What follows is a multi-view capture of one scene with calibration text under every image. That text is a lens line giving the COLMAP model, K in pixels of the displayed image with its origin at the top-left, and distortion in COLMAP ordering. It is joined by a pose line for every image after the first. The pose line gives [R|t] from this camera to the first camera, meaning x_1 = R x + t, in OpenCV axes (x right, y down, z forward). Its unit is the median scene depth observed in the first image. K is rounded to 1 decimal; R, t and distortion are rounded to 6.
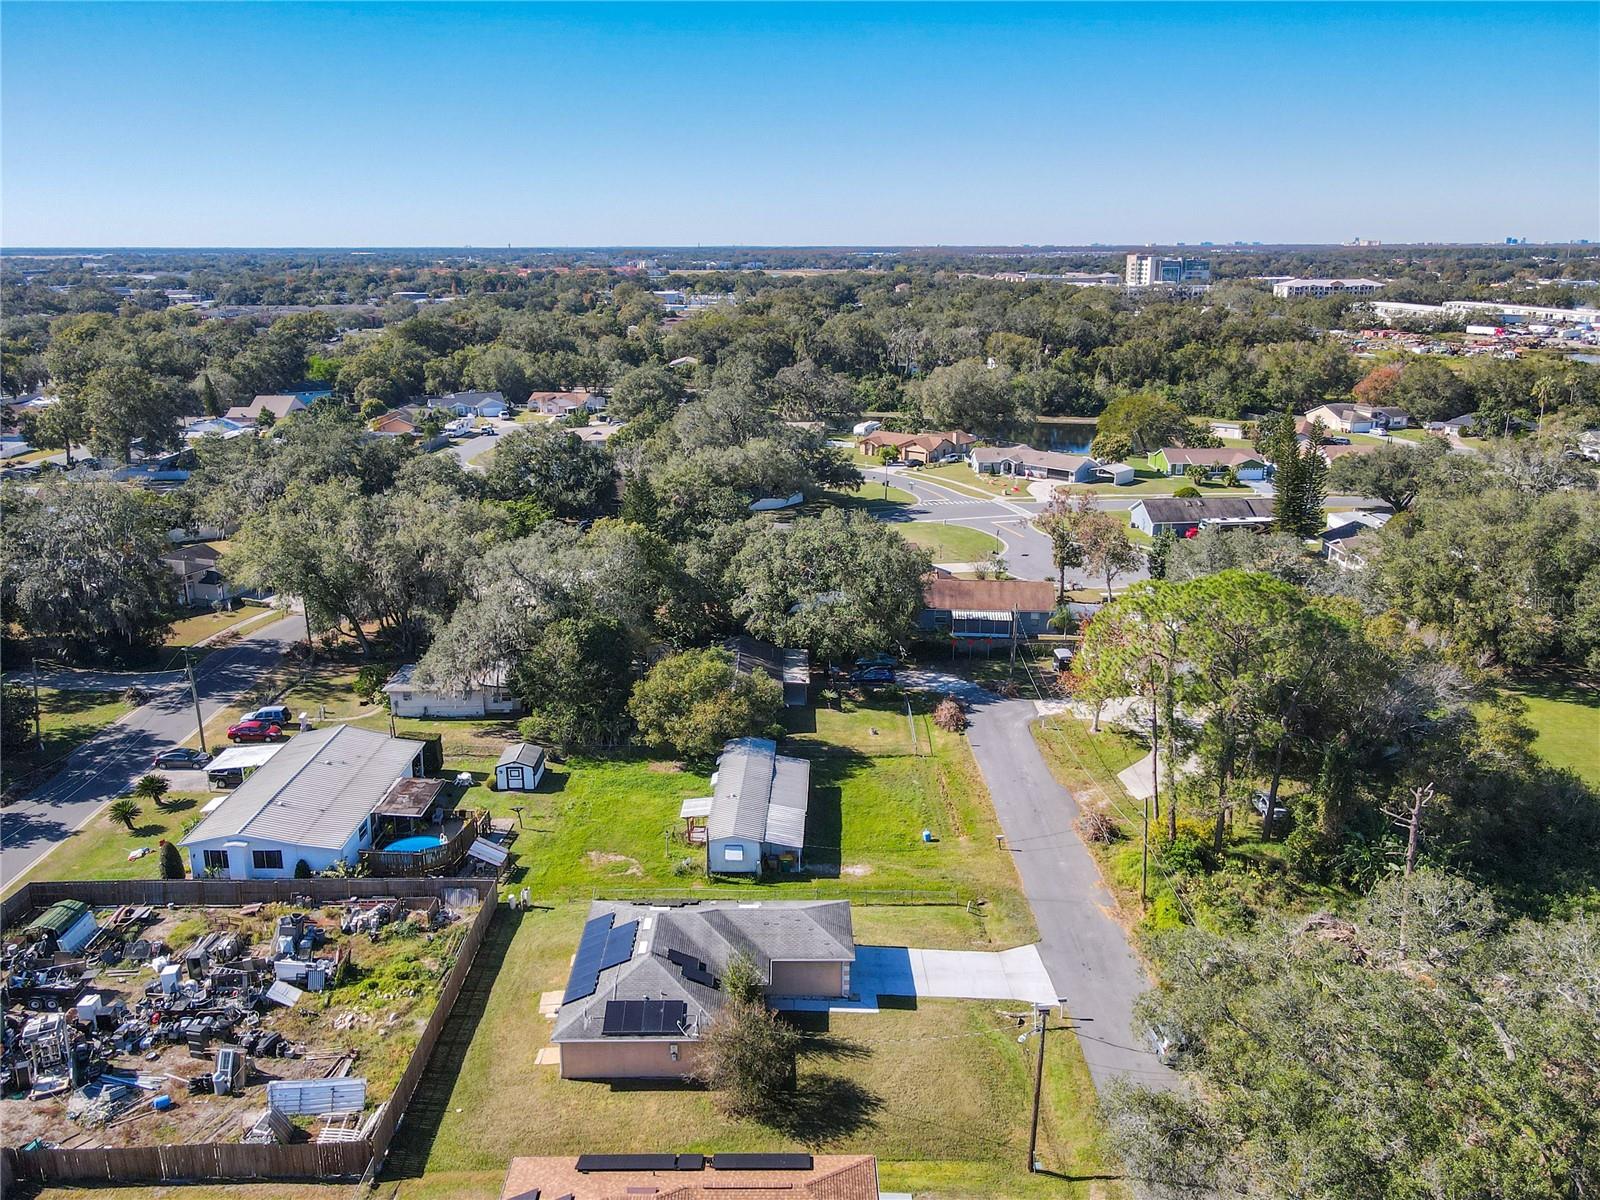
lens RADIAL K [[1170.2, 0, 791.6], [0, 1170.2, 604.8], [0, 0, 1]] dist [0.008740, 0.005042]
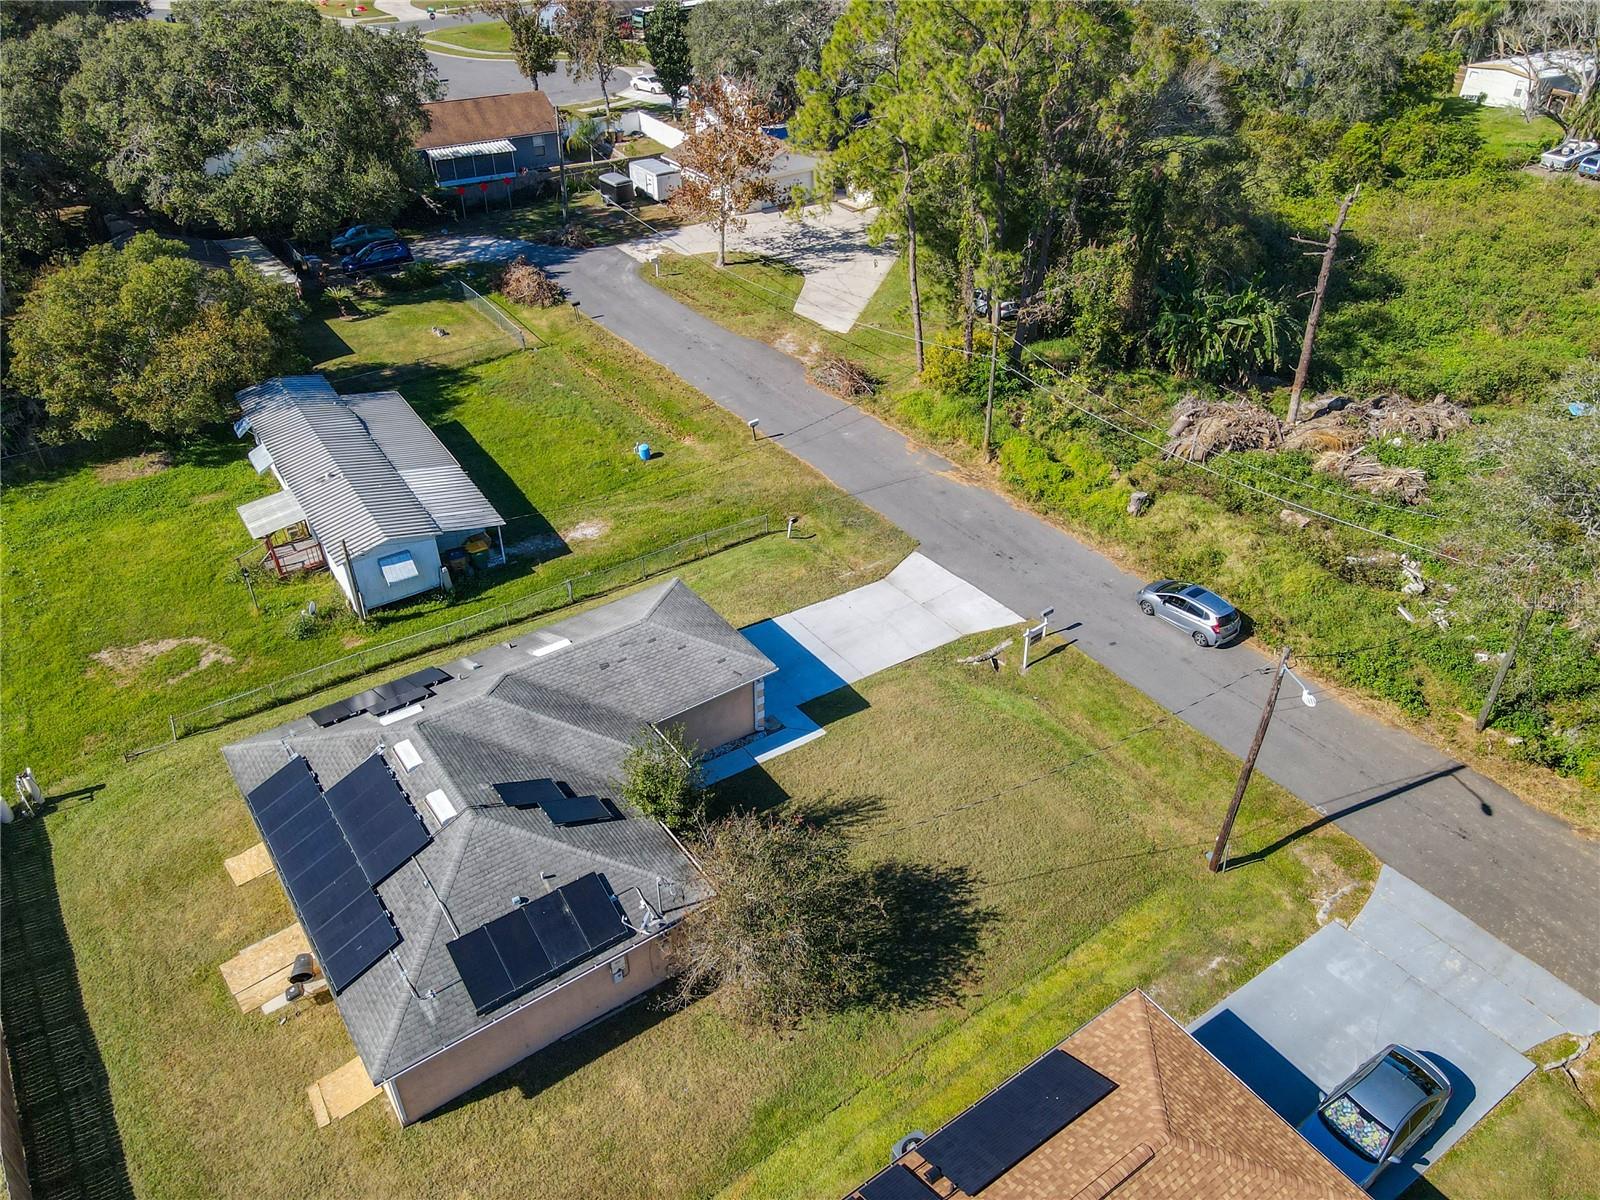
lens RADIAL K [[1170.2, 0, 784.3], [0, 1170.2, 605.0], [0, 0, 1]] dist [0.008740, 0.005042]
pose [[0.822320, -0.331070, 0.462798, -0.117474], [0.162553, 0.916102, 0.366516, 0.037526], [-0.545313, -0.226164, 0.807146, 0.317488]]
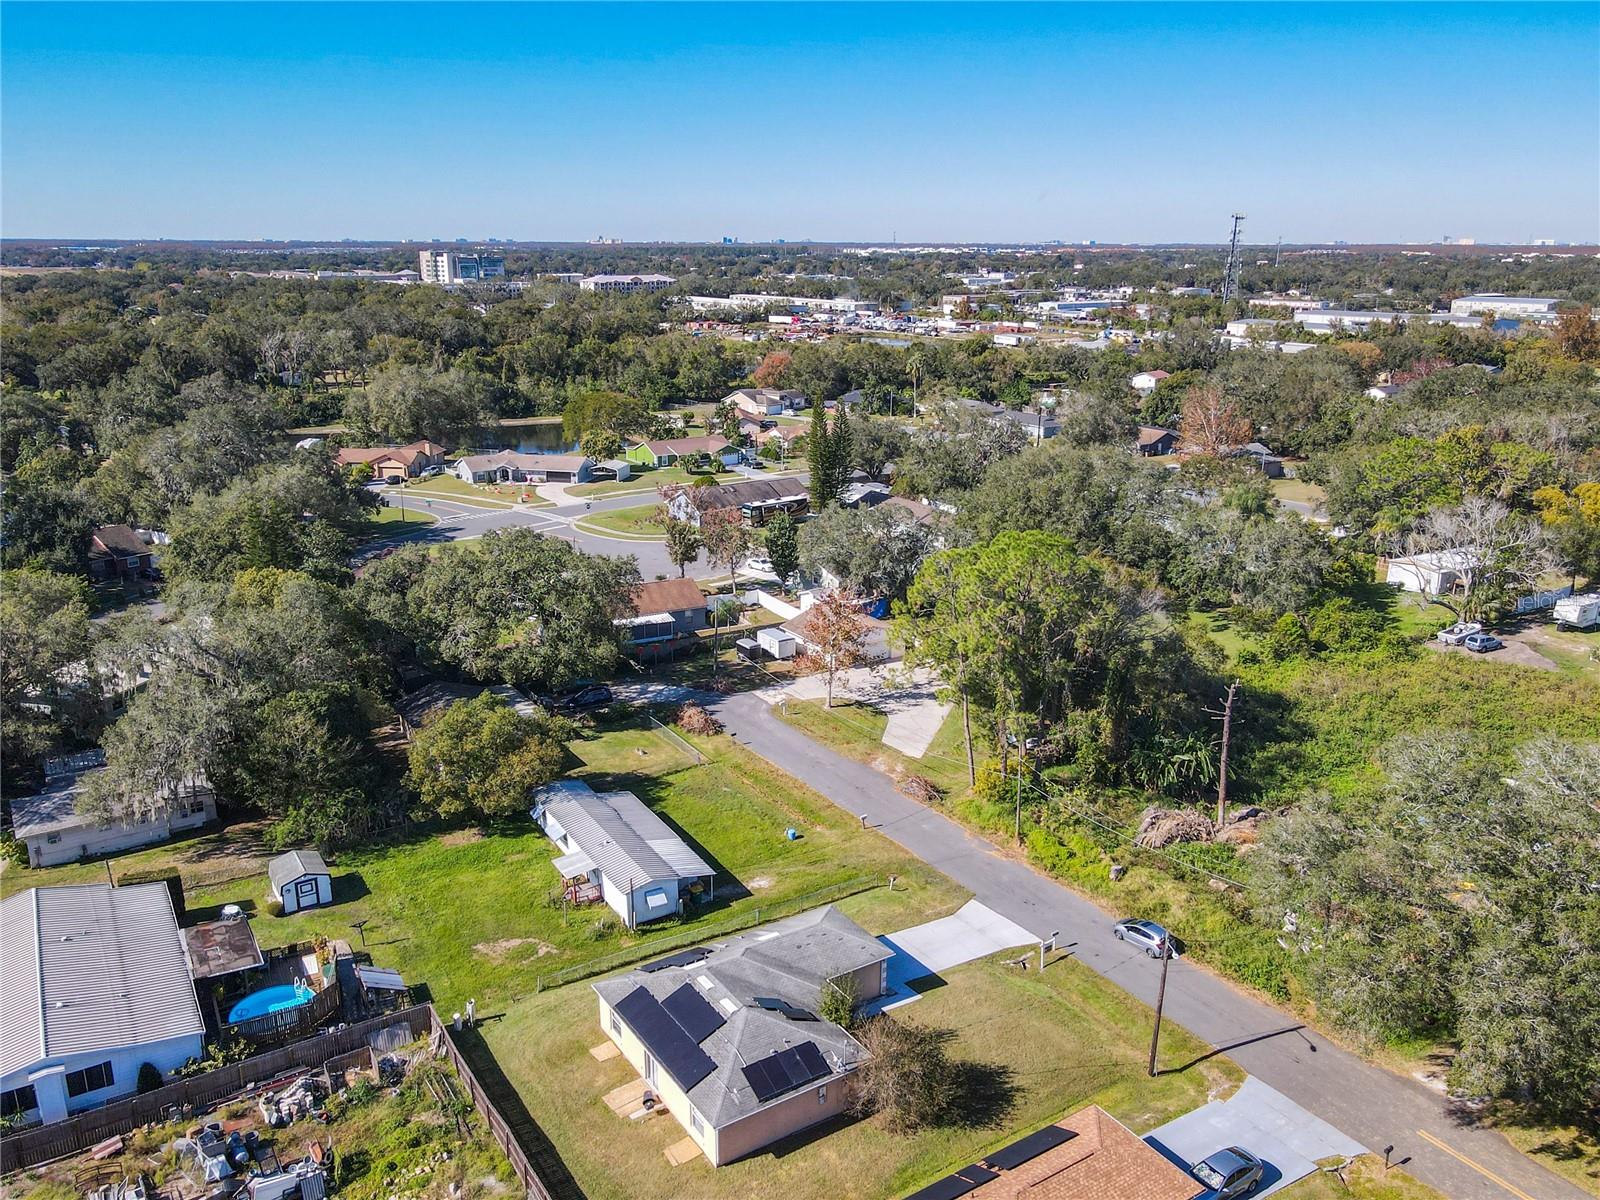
lens RADIAL K [[1211.9, 0, 776.8], [0, 1211.9, 619.1], [0, 0, 1]] dist [0.006337, 0.013262]
pose [[0.848360, -0.153219, 0.506764, -0.302697], [0.151132, 0.987464, 0.045551, -0.025231], [-0.507390, 0.037944, 0.860881, 0.085619]]
